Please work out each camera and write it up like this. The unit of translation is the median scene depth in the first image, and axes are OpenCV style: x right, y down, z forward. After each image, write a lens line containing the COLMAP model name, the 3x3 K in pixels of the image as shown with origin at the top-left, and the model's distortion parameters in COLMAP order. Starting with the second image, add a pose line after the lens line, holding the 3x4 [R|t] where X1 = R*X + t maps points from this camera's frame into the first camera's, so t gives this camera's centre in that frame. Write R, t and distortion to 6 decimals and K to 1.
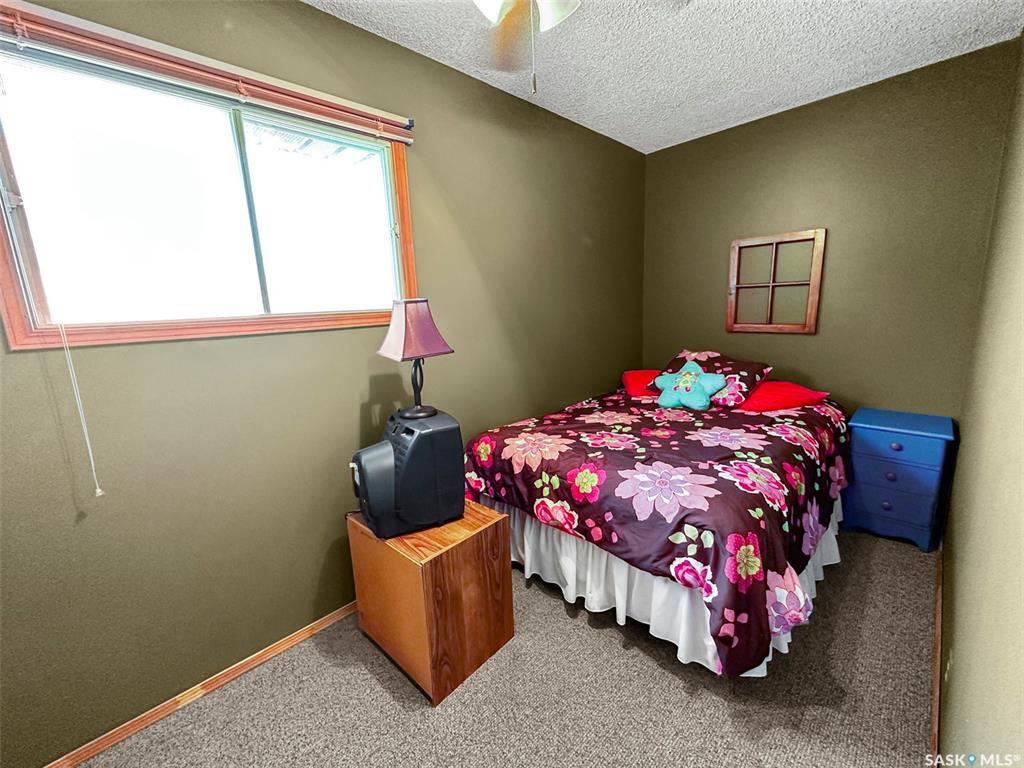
lens RADIAL K [[407.2, 0, 512.4], [0, 407.2, 383.0], [0, 0, 1]] dist [-0.002614, 0.001189]
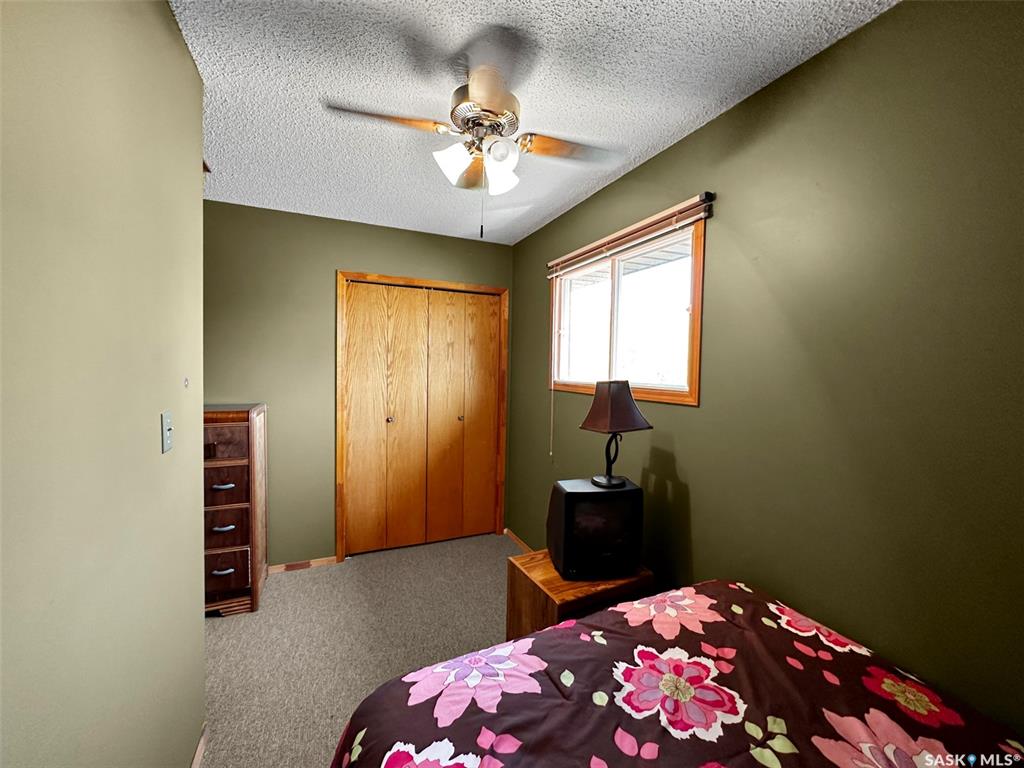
lens RADIAL K [[407.2, 0, 510.9], [0, 407.2, 384.6], [0, 0, 1]] dist [-0.002614, 0.001189]
pose [[-0.333216, 0.076092, -0.939775, 0.811752], [-0.181429, 0.972936, 0.143106, -0.272726], [0.925230, 0.218187, -0.310392, 0.978783]]
